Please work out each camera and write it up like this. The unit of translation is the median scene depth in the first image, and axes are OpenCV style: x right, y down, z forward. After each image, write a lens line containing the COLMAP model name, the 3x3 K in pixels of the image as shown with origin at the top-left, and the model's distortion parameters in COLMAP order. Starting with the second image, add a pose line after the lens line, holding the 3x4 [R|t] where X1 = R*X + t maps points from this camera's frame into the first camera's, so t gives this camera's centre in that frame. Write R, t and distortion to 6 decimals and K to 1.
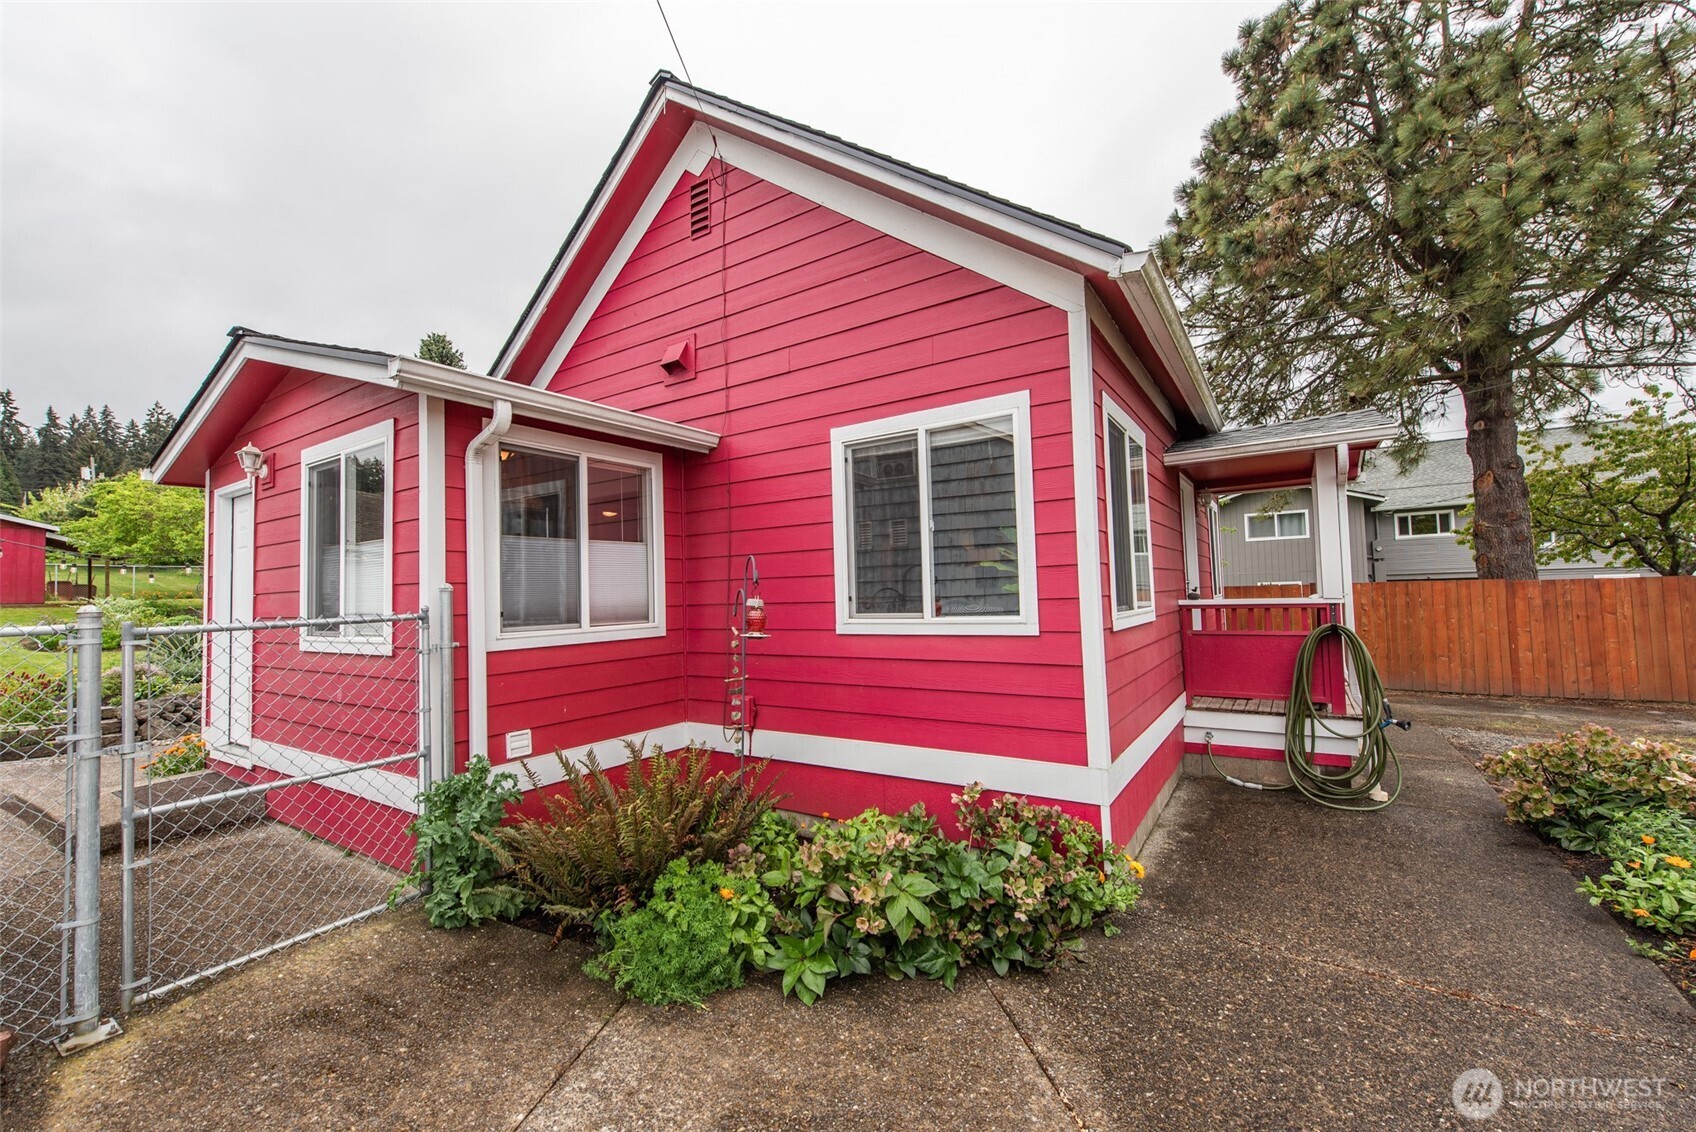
lens RADIAL K [[666.9, 0, 840.6], [0, 666.9, 569.0], [0, 0, 1]] dist [0.012231, -0.003055]
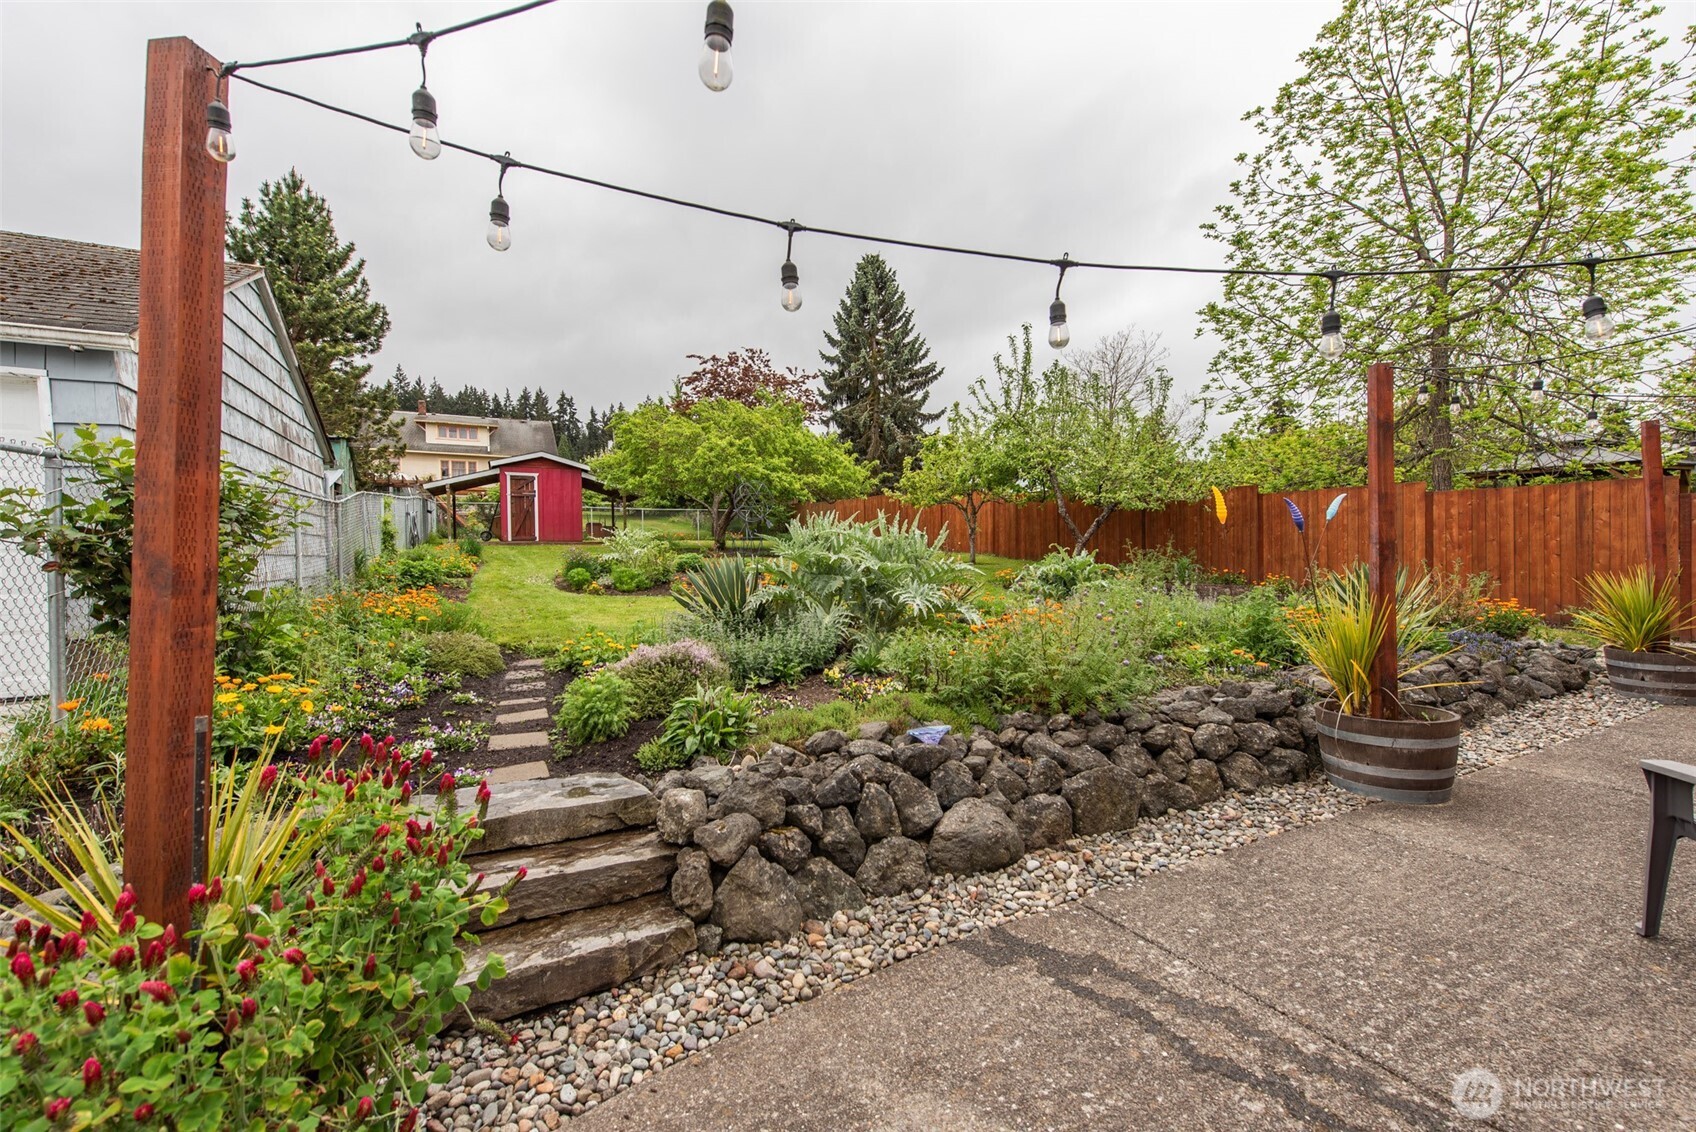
lens RADIAL K [[666.9, 0, 845.3], [0, 666.9, 563.2], [0, 0, 1]] dist [0.012231, -0.003055]
pose [[0.873564, 0.023891, -0.486123, -1.334207], [0.003873, 0.998422, 0.056029, 0.114742], [0.486694, -0.050827, 0.872093, 1.219481]]
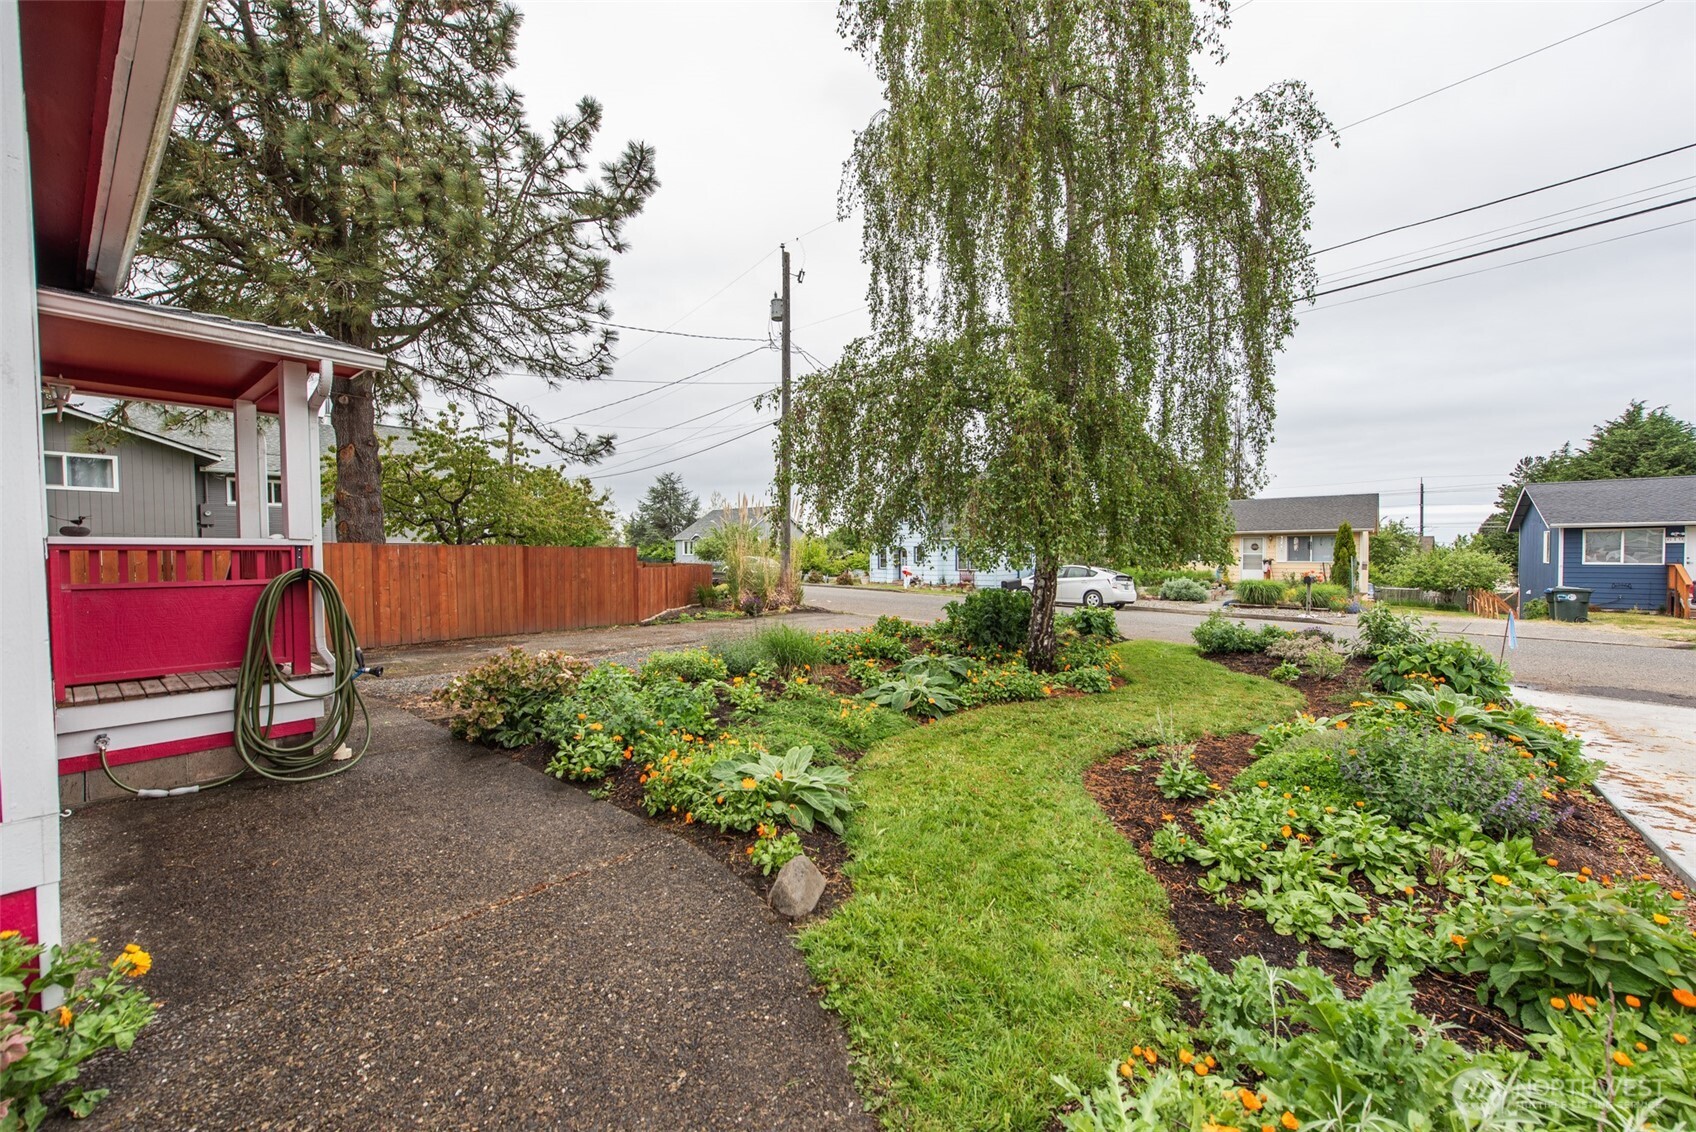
lens RADIAL K [[666.9, 0, 845.5], [0, 666.9, 568.6], [0, 0, 1]] dist [0.012231, -0.003055]
pose [[0.101005, 0.006684, 0.994863, -0.046006], [-0.037902, 0.999277, -0.002865, 0.057191], [-0.994164, -0.037418, 0.101185, 0.222064]]
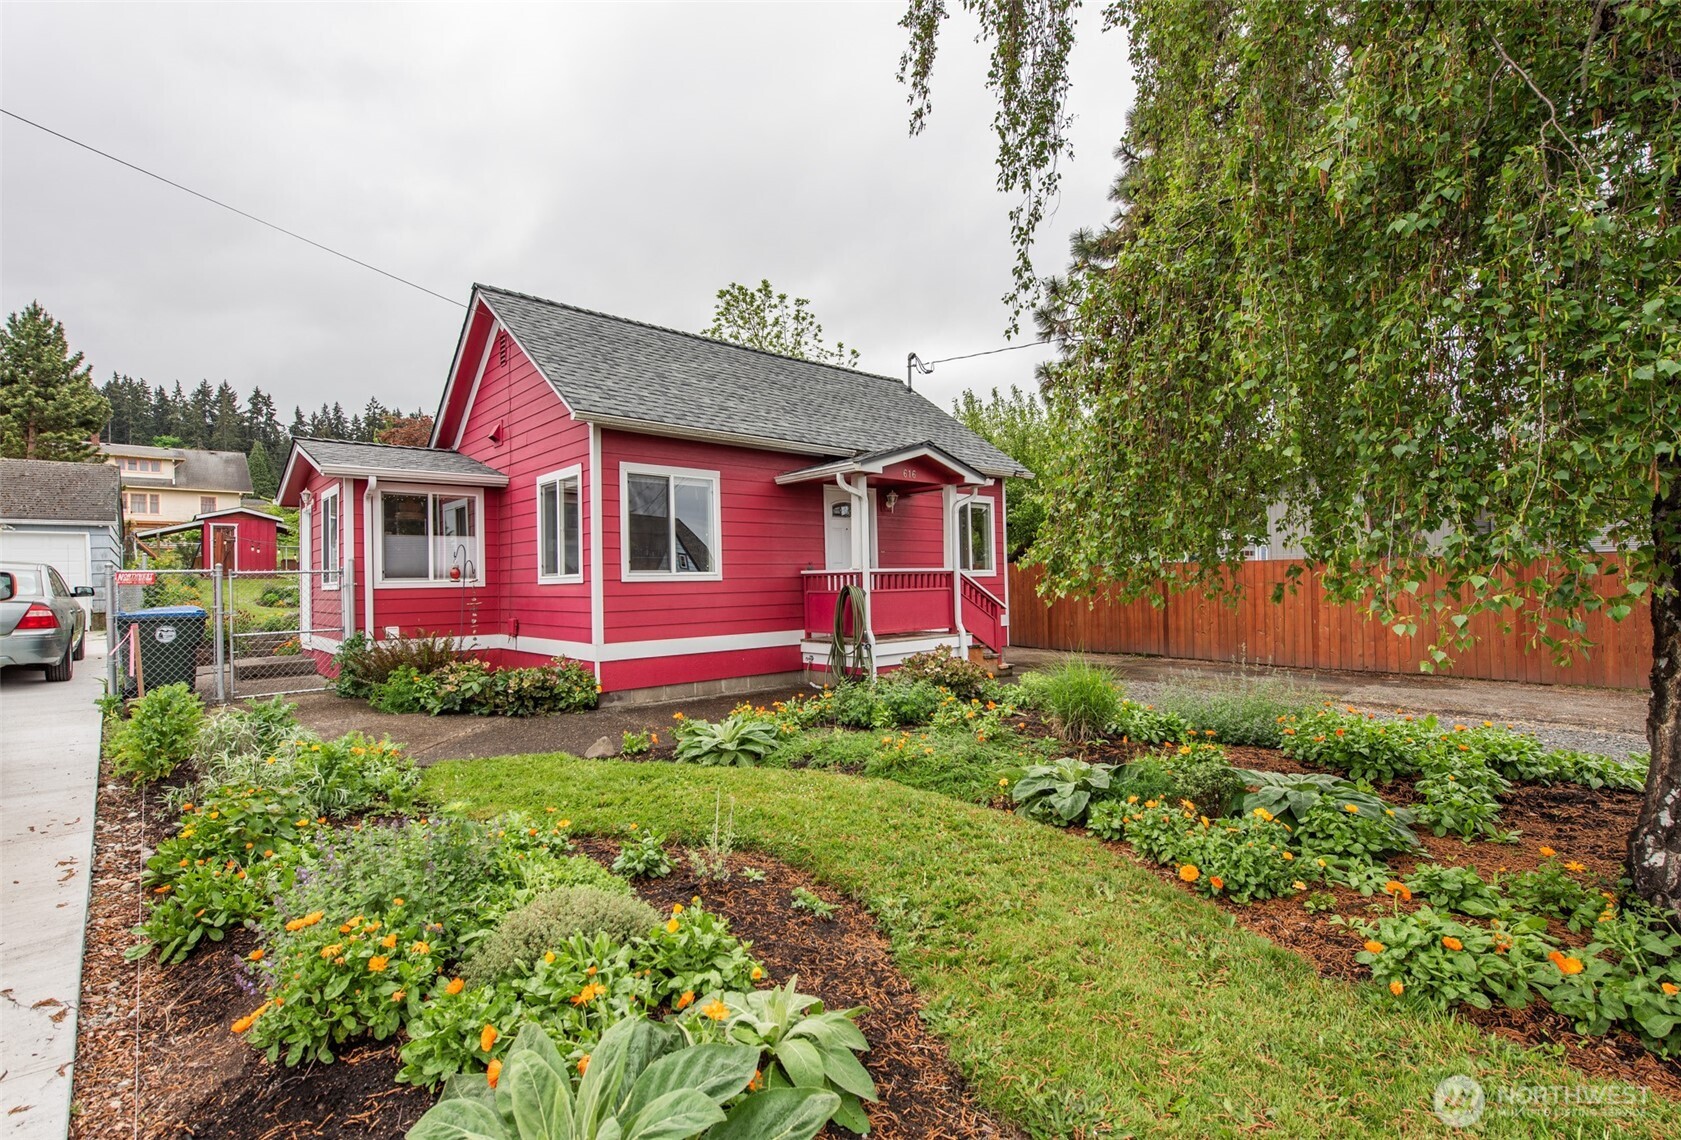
lens RADIAL K [[777.9, 0, 845.8], [0, 777.9, 573.0], [0, 0, 1]] dist [-0.009795, 0.000014]
pose [[0.967688, 0.006719, -0.252061, 1.179314], [0.000862, 0.999551, 0.029951, -0.002405], [0.252149, -0.029201, 0.967248, -0.783743]]
